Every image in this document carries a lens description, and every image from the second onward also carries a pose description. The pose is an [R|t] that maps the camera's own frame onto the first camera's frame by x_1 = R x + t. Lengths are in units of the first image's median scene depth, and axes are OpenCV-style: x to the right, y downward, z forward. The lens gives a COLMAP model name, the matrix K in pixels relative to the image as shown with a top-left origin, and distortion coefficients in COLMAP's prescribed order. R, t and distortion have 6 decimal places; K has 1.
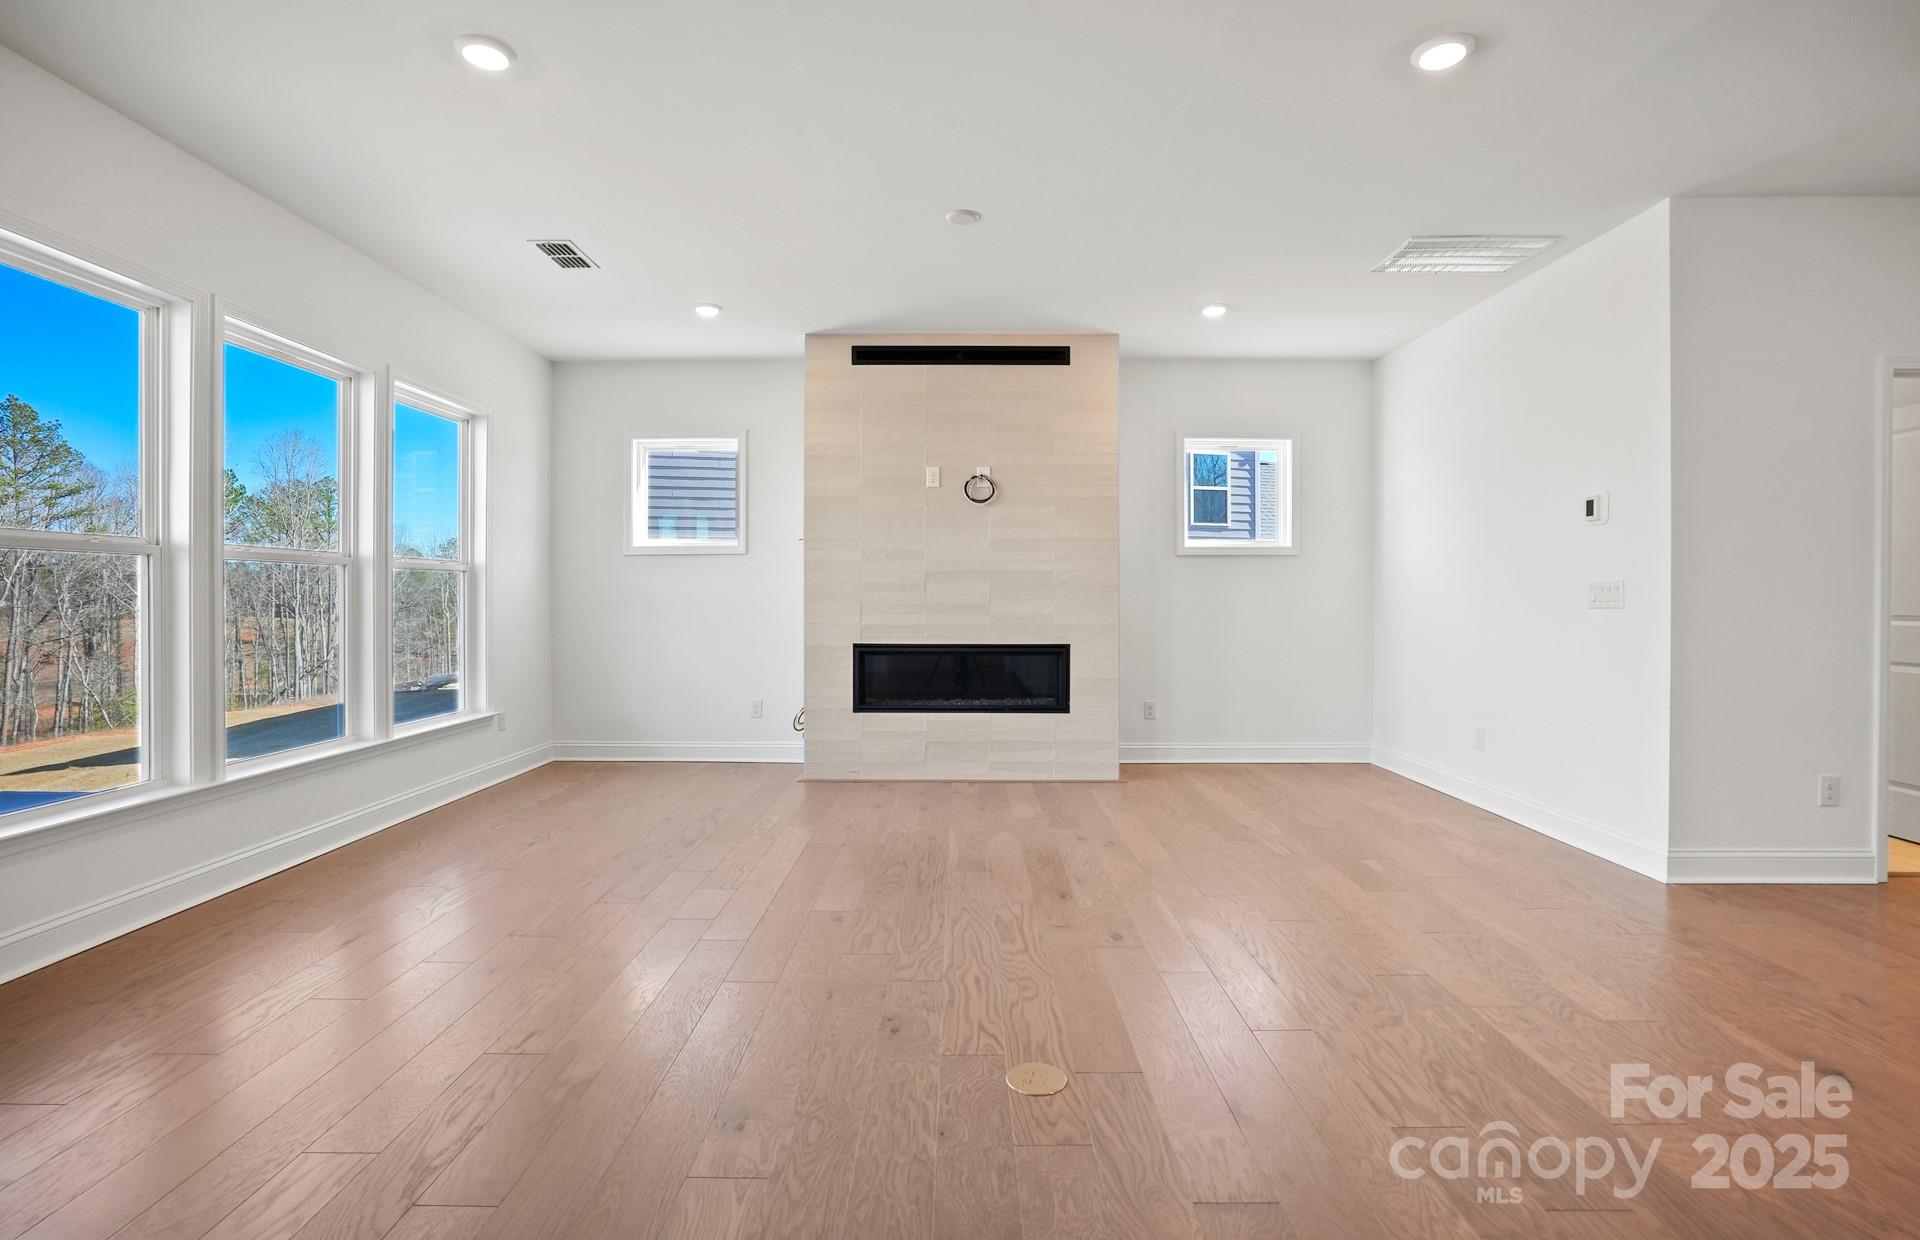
lens RADIAL K [[901.0, 0, 954.6], [0, 901.0, 594.2], [0, 0, 1]] dist [-0.055607, 0.027651]
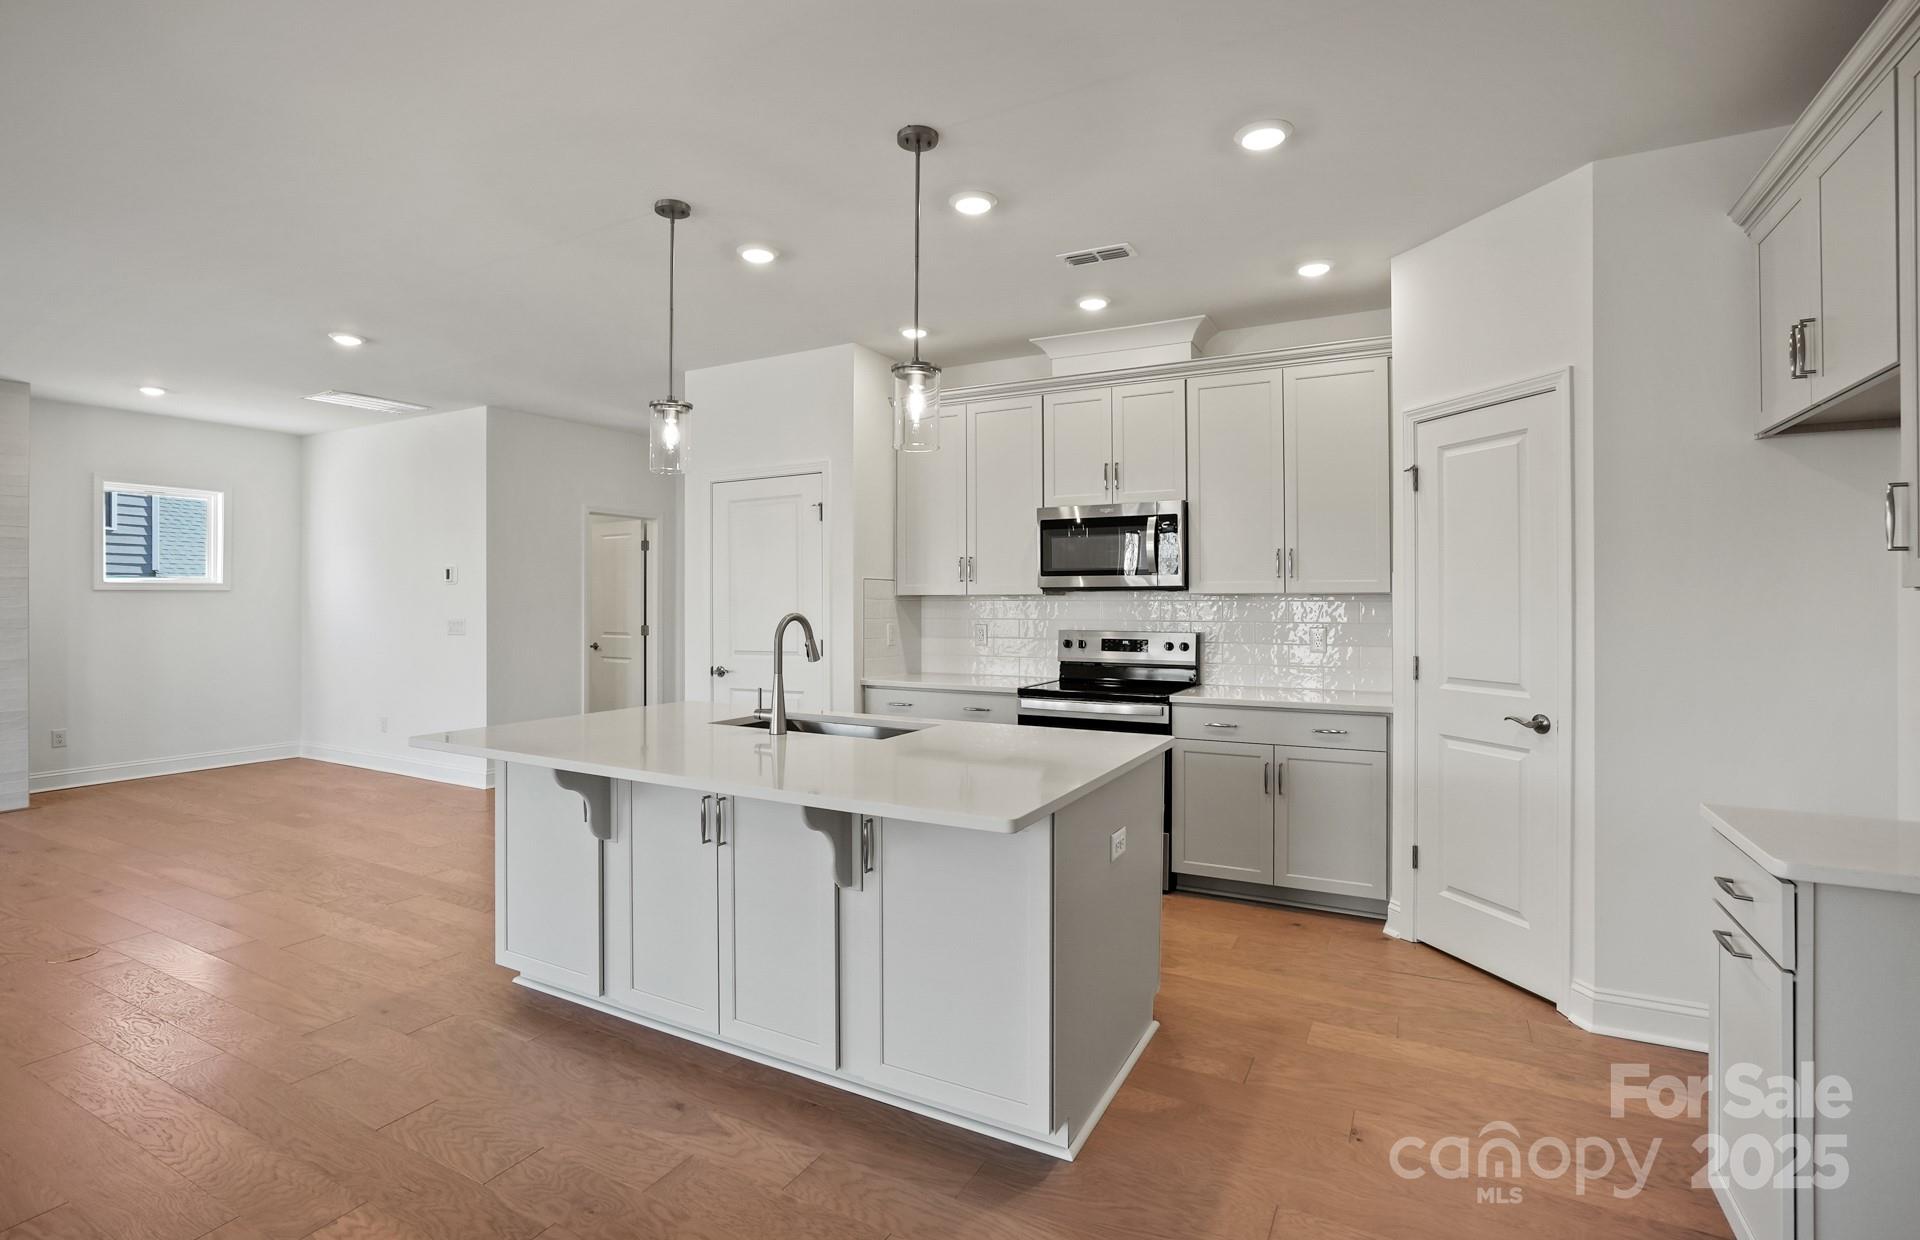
lens RADIAL K [[901.0, 0, 954.6], [0, 901.0, 594.2], [0, 0, 1]] dist [-0.055607, 0.027651]
pose [[0.471034, 0.001556, 0.882114, -0.212580], [0.000277, 0.999998, -0.001912, -0.040965], [-0.882115, 0.001145, 0.471033, -0.442764]]
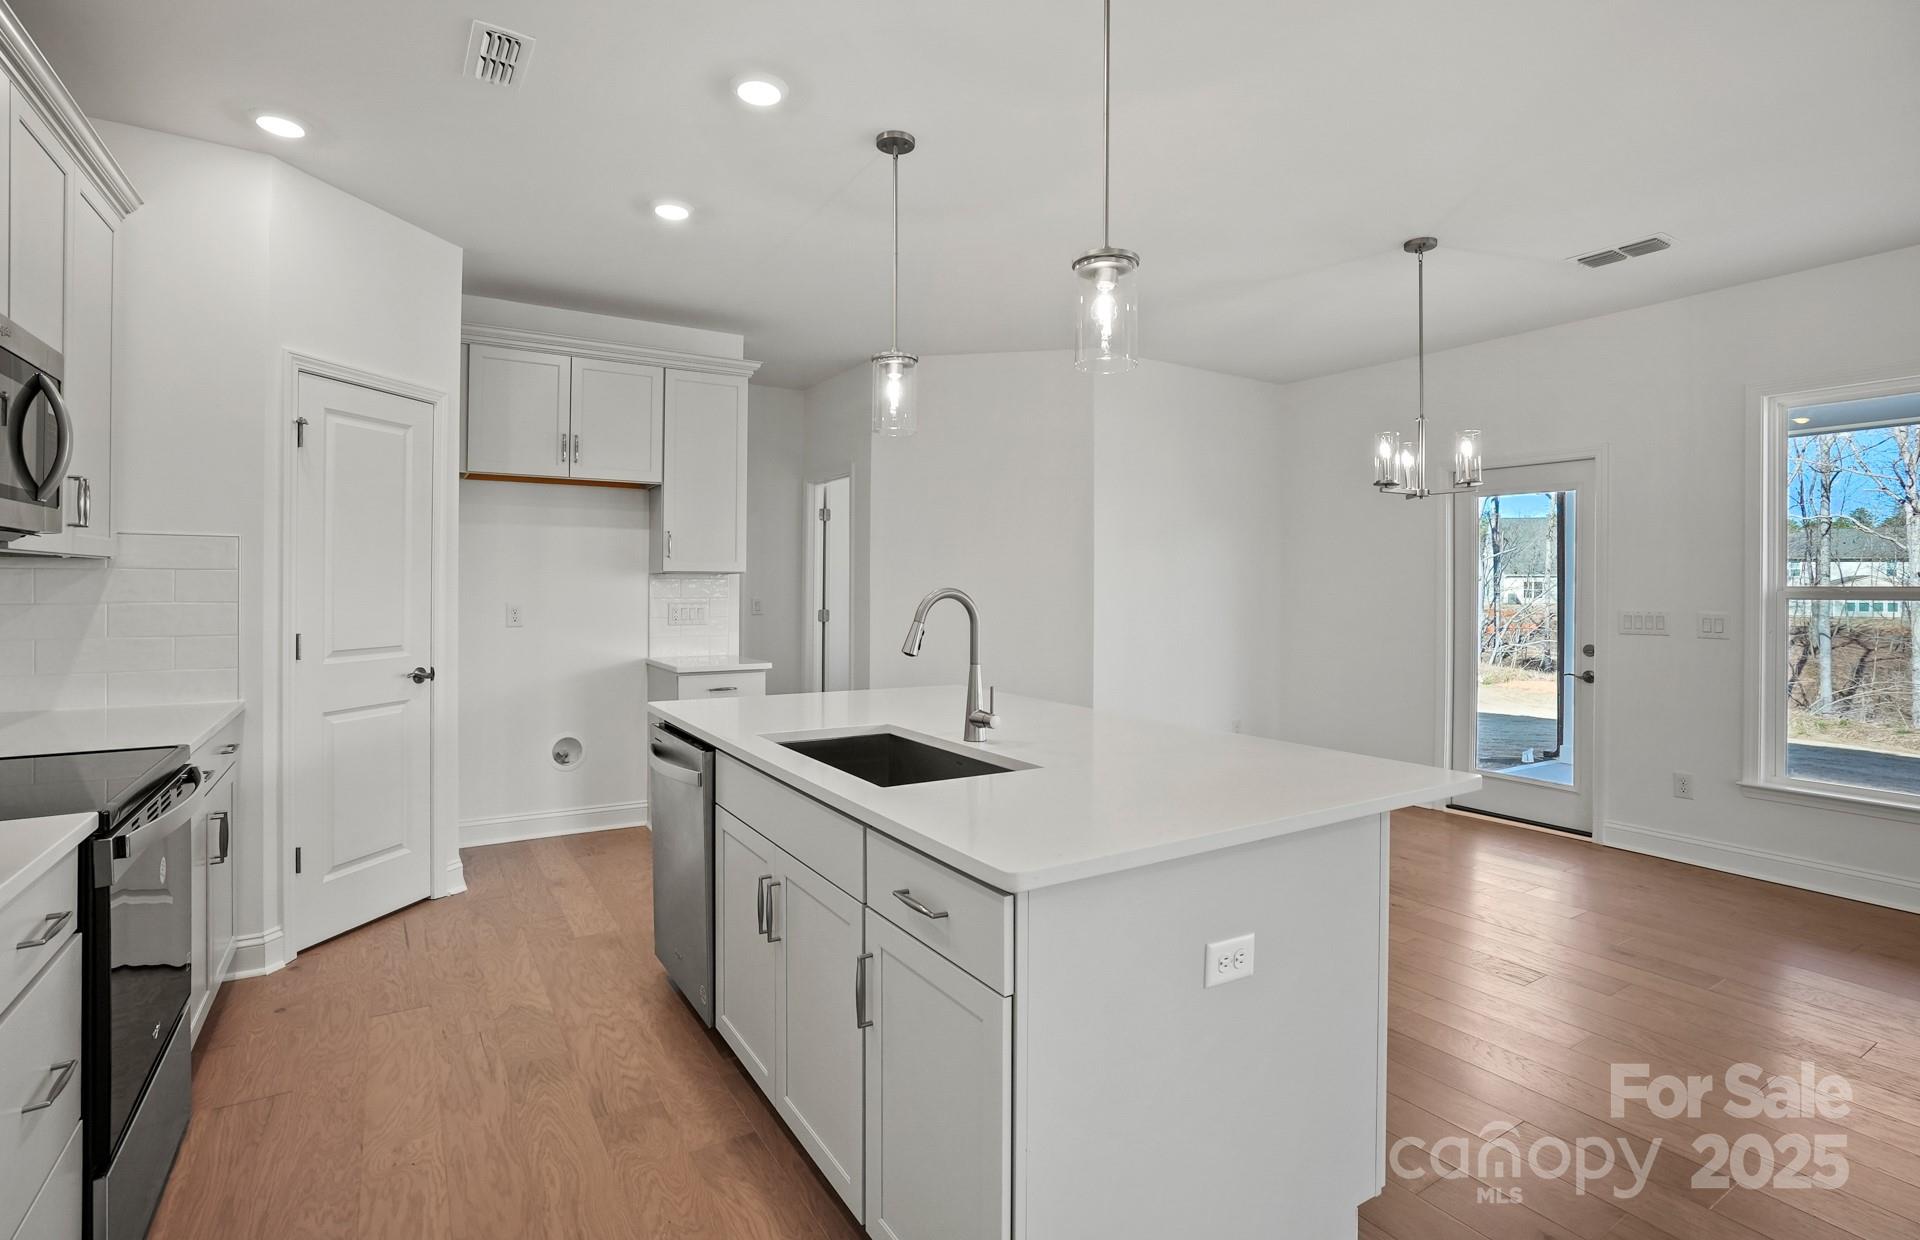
lens RADIAL K [[892.4, 0, 960.0], [0, 892.4, 586.9], [0, 0, 1]] dist [-0.040107, 0.000145]
pose [[-0.841342, -0.008903, -0.540429, 0.449095], [-0.009303, 0.999955, -0.001991, -0.030160], [0.540422, 0.003352, -0.841387, 0.256597]]
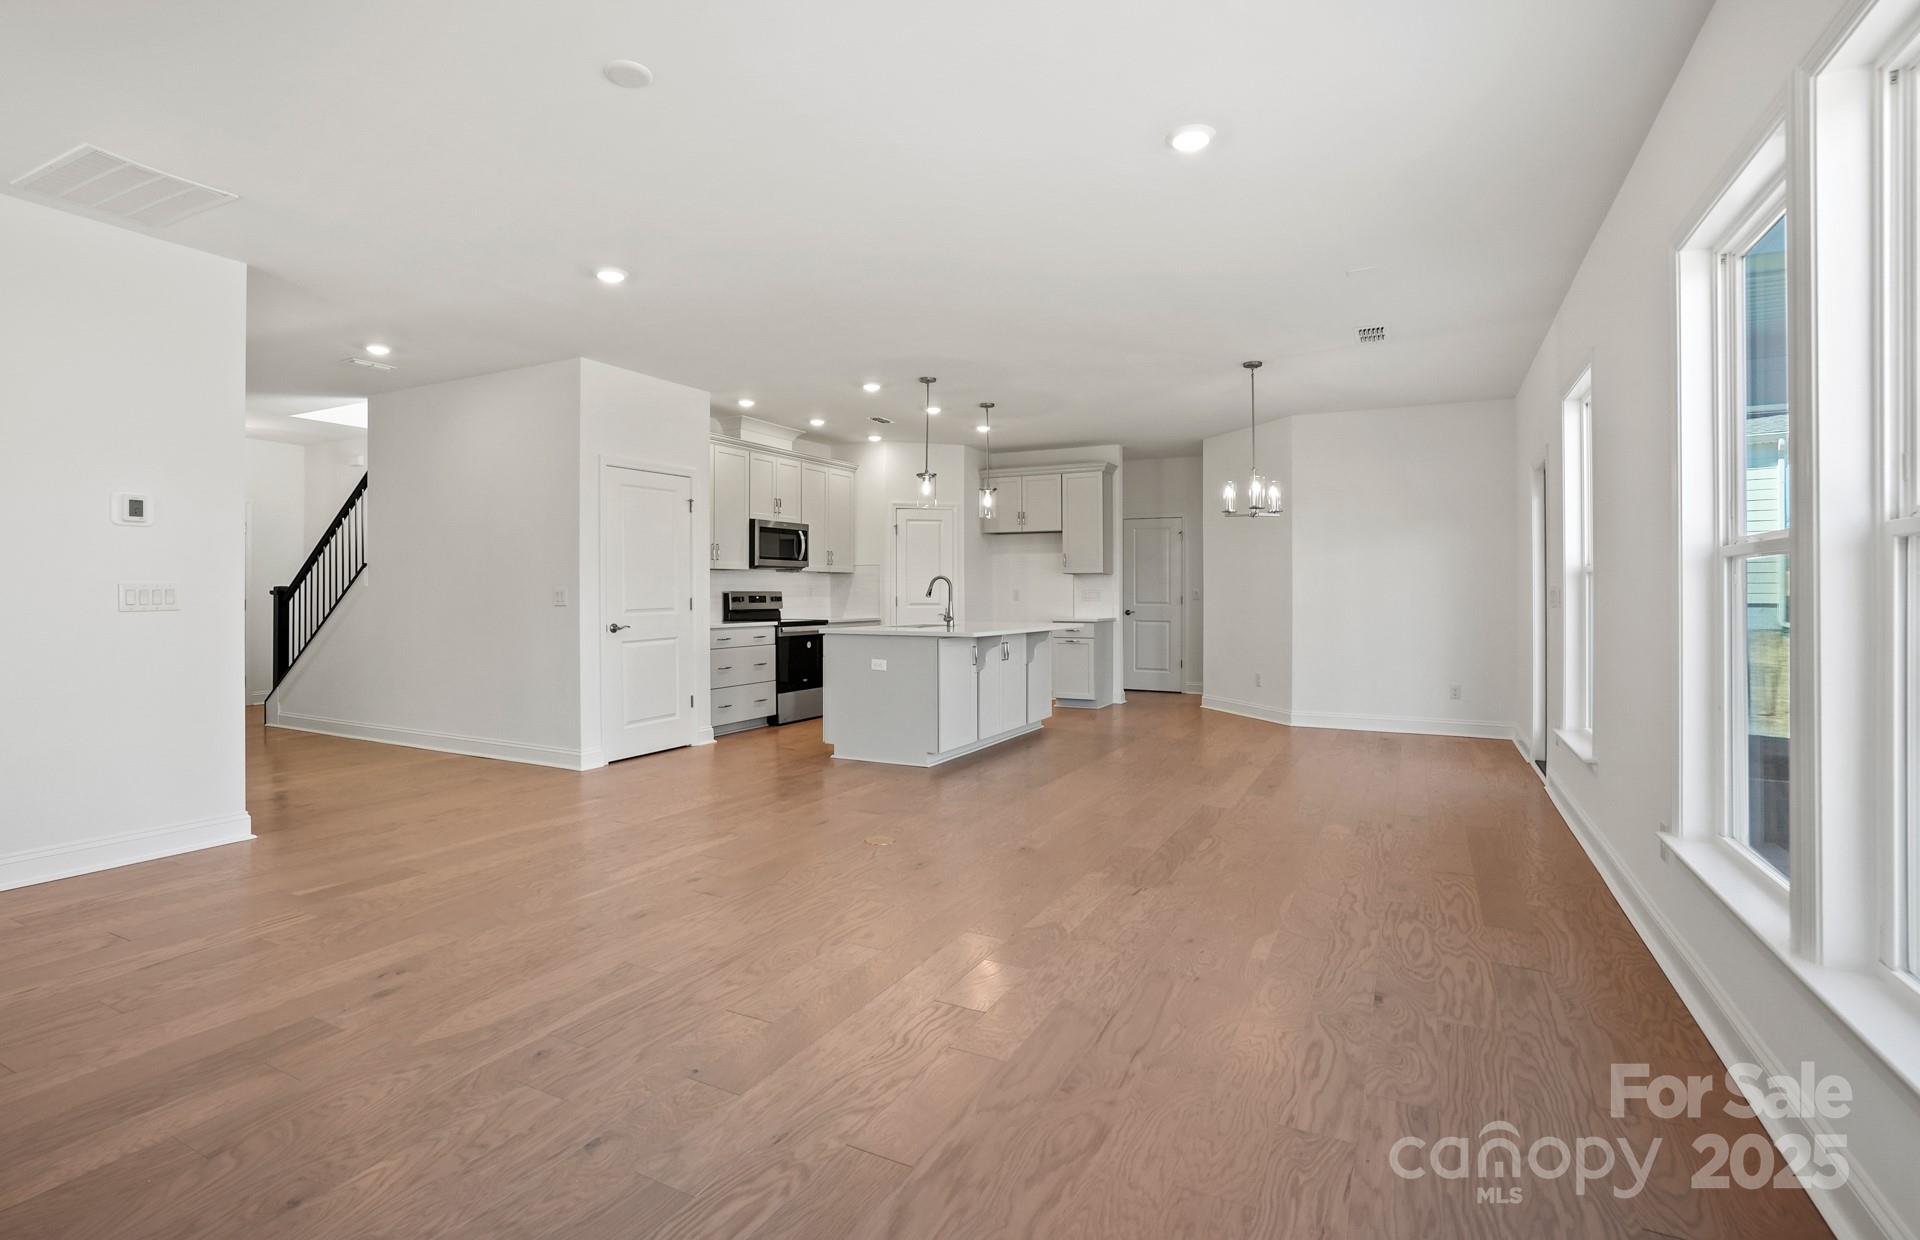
lens RADIAL K [[901.0, 0, 954.6], [0, 901.0, 594.2], [0, 0, 1]] dist [-0.055607, 0.027651]
pose [[-0.889794, -0.004235, 0.456342, -0.373587], [-0.003538, 0.999991, 0.002381, -0.006942], [-0.456348, 0.000504, -0.889801, 1.036263]]
